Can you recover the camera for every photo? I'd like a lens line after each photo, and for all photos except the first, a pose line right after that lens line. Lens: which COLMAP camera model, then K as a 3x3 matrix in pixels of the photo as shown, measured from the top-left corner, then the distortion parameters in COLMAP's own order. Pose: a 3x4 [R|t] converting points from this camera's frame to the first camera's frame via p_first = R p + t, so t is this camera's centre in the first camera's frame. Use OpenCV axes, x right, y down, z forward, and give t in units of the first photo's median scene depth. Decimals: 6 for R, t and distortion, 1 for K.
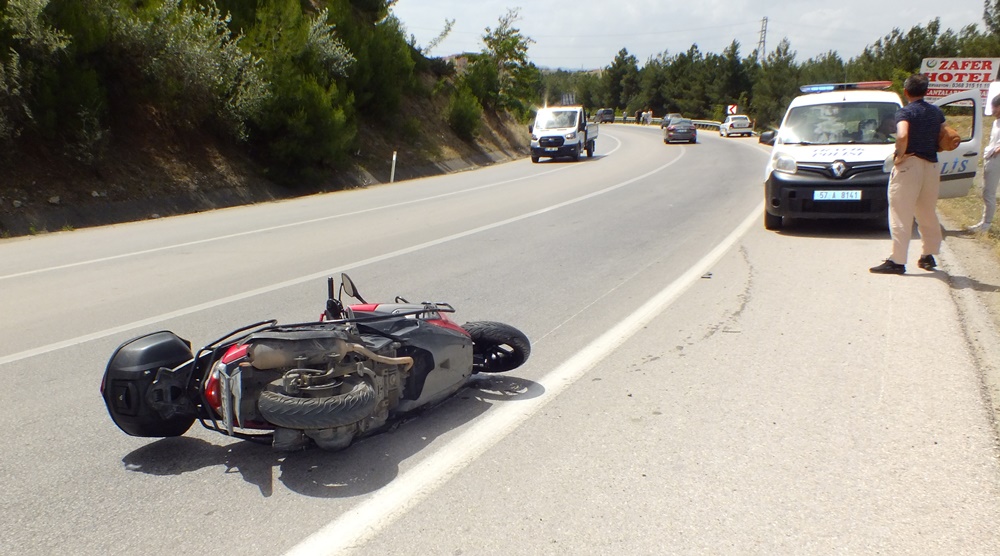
lens RADIAL K [[684.3, 0, 497.4], [0, 684.3, 335.0], [0, 0, 1]] dist [-0.064467, 0.057567]
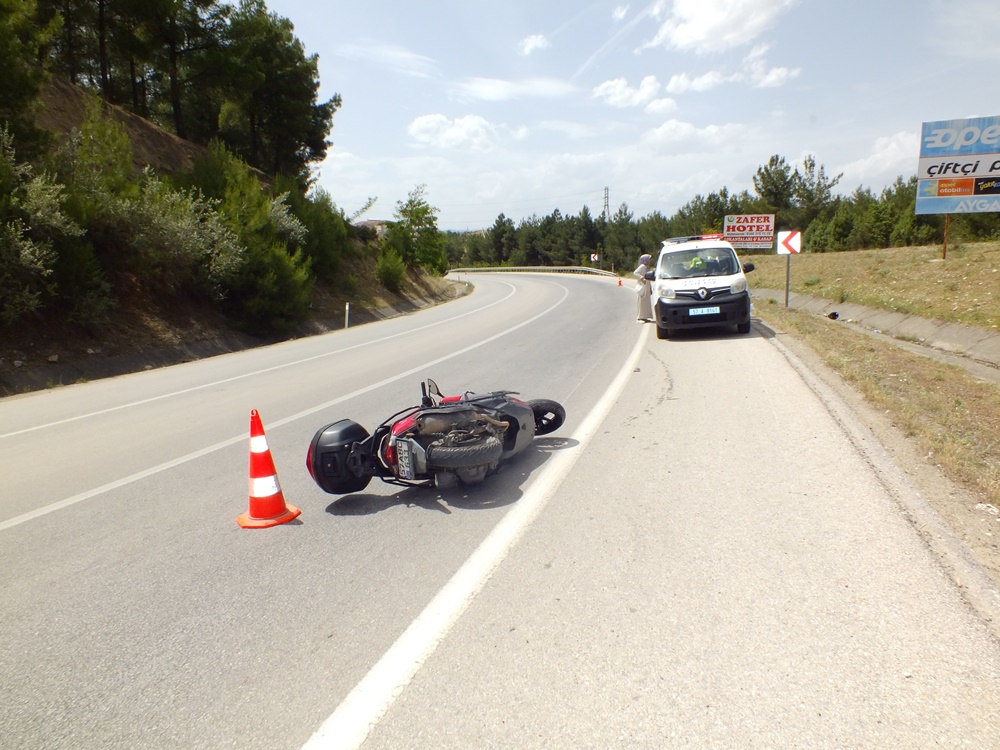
lens RADIAL K [[666.6, 0, 500.0], [0, 666.6, 375.0], [0, 0, 1]] dist [-0.004963, 0.001013]
pose [[0.966552, -0.080722, 0.243437, -0.197483], [0.117122, 0.983349, -0.138953, 0.053283], [-0.228167, 0.162817, 0.959912, -0.178150]]
